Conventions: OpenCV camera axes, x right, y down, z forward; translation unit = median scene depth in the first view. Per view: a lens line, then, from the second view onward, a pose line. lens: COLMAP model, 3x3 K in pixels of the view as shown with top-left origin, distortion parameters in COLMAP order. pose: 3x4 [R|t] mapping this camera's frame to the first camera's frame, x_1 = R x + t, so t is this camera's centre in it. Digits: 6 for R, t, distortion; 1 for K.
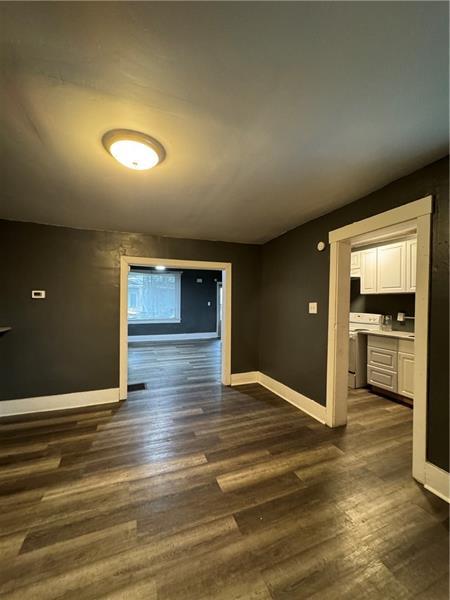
lens RADIAL K [[238.8, 0, 224.5], [0, 238.8, 299.0], [0, 0, 1]] dist [-0.000559, 0.000127]
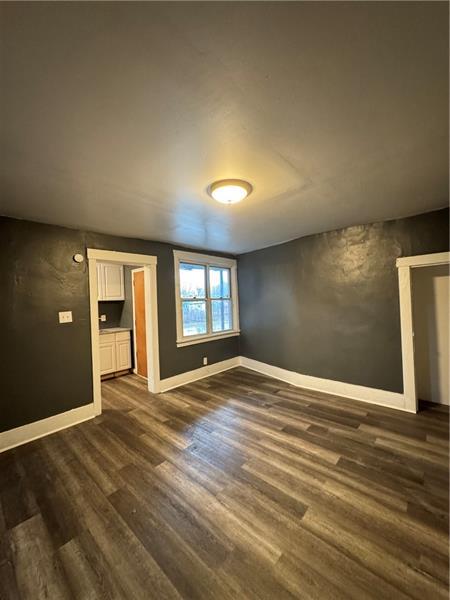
lens RADIAL K [[238.8, 0, 224.5], [0, 238.8, 299.0], [0, 0, 1]] dist [-0.000559, 0.000127]
pose [[-0.446404, 0.011022, 0.894764, -0.803709], [0.024524, 0.999699, -0.000080, -0.020337], [-0.894496, 0.021907, -0.446540, 0.860622]]
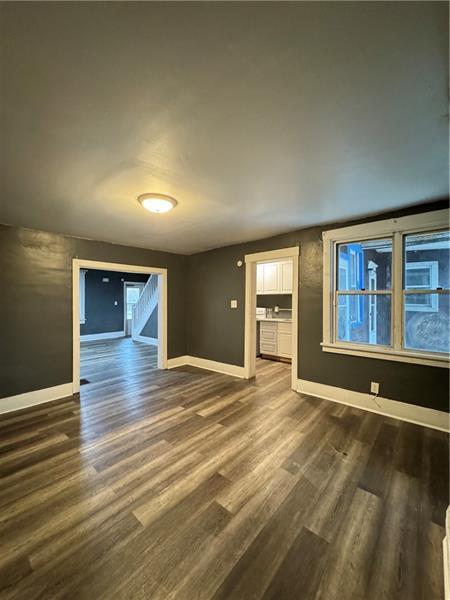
lens RADIAL K [[238.8, 0, 224.5], [0, 238.8, 299.0], [0, 0, 1]] dist [-0.000559, 0.000127]
pose [[0.884899, -0.008272, 0.465710, -0.379779], [0.006160, 0.999963, 0.006056, -0.003727], [-0.465743, -0.002490, 0.884917, -0.296569]]
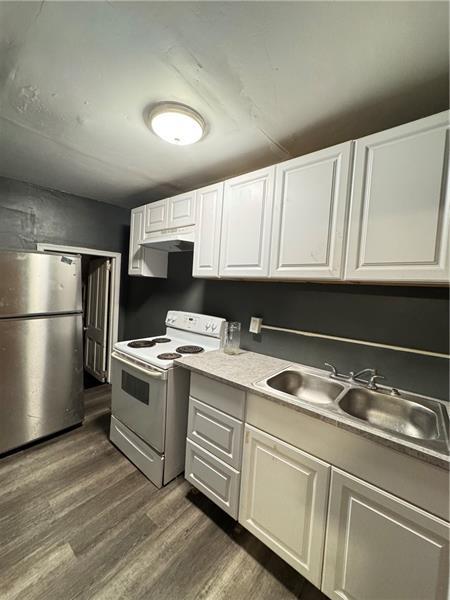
lens RADIAL K [[238.8, 0, 224.5], [0, 238.8, 299.0], [0, 0, 1]] dist [-0.000559, 0.000127]
pose [[0.871718, 0.020538, 0.489578, 0.544662], [-0.054389, 0.997003, 0.055017, -0.008585], [-0.486980, -0.074587, 0.870222, 0.749589]]
